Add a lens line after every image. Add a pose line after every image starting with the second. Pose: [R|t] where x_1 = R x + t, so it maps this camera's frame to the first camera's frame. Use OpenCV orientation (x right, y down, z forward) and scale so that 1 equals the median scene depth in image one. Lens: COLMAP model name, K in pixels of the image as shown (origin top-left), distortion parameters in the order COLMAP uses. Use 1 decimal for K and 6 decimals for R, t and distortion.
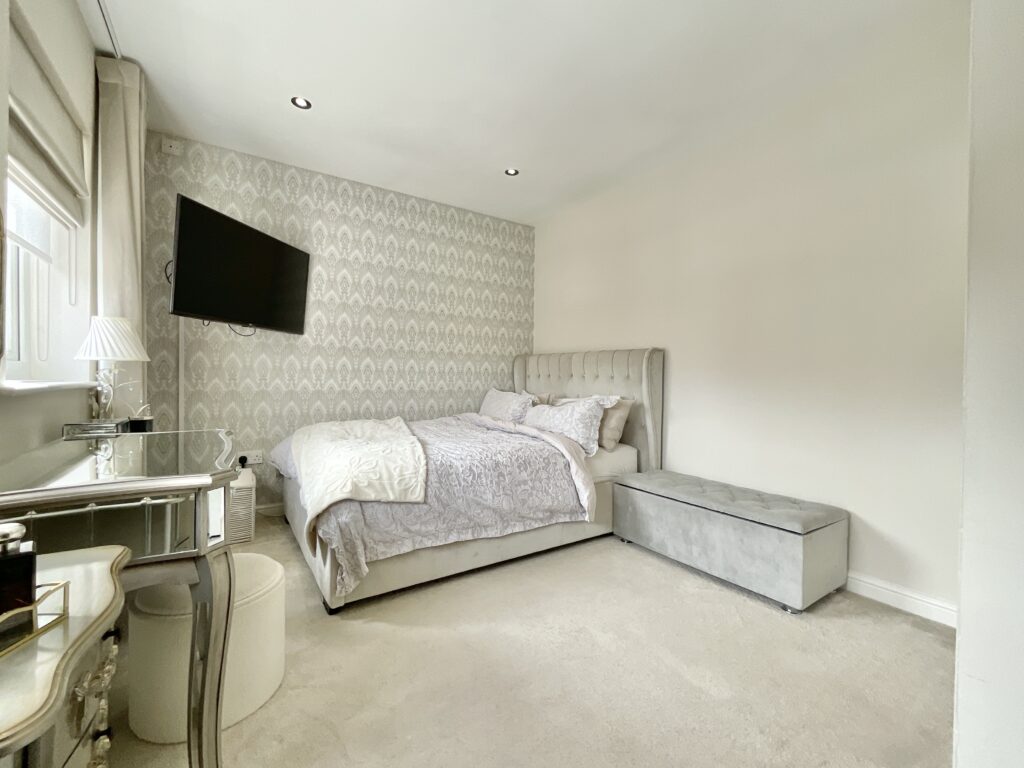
lens RADIAL K [[416.0, 0, 512.0], [0, 416.0, 384.0], [0, 0, 1]] dist [0.008444, -0.006976]
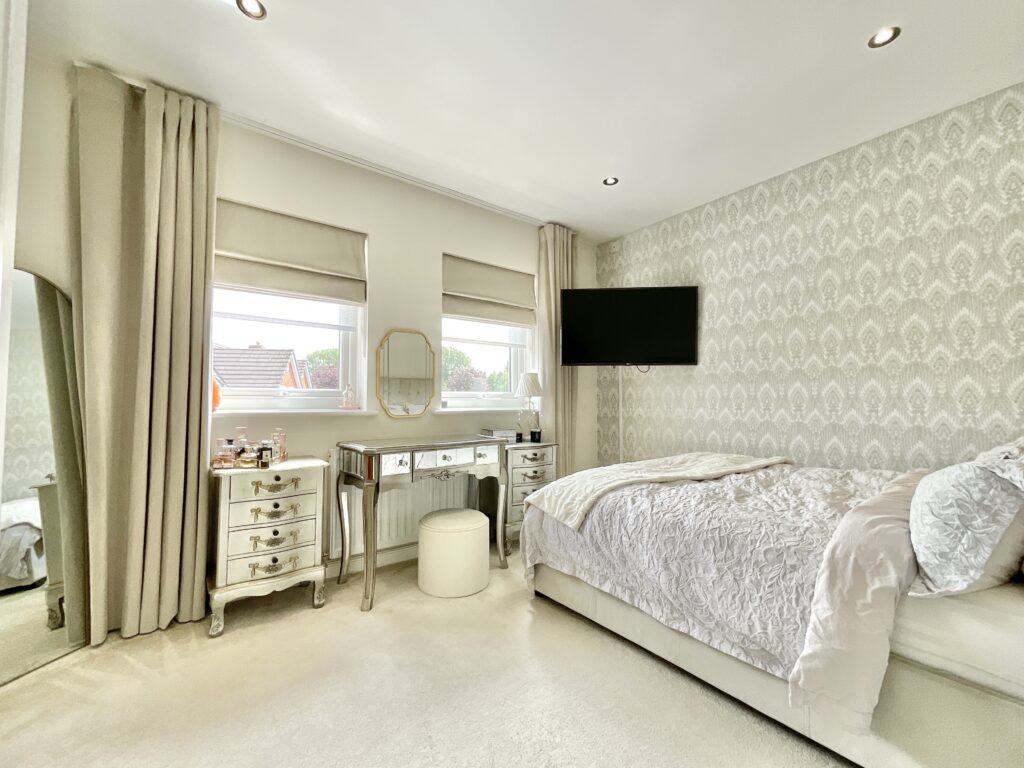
lens RADIAL K [[416.0, 0, 512.0], [0, 416.0, 384.0], [0, 0, 1]] dist [0.008444, -0.006976]
pose [[0.082094, -0.062256, -0.994678, 0.481039], [-0.016147, 0.997833, -0.063786, 0.001038], [0.996494, 0.021298, 0.080911, 0.465581]]
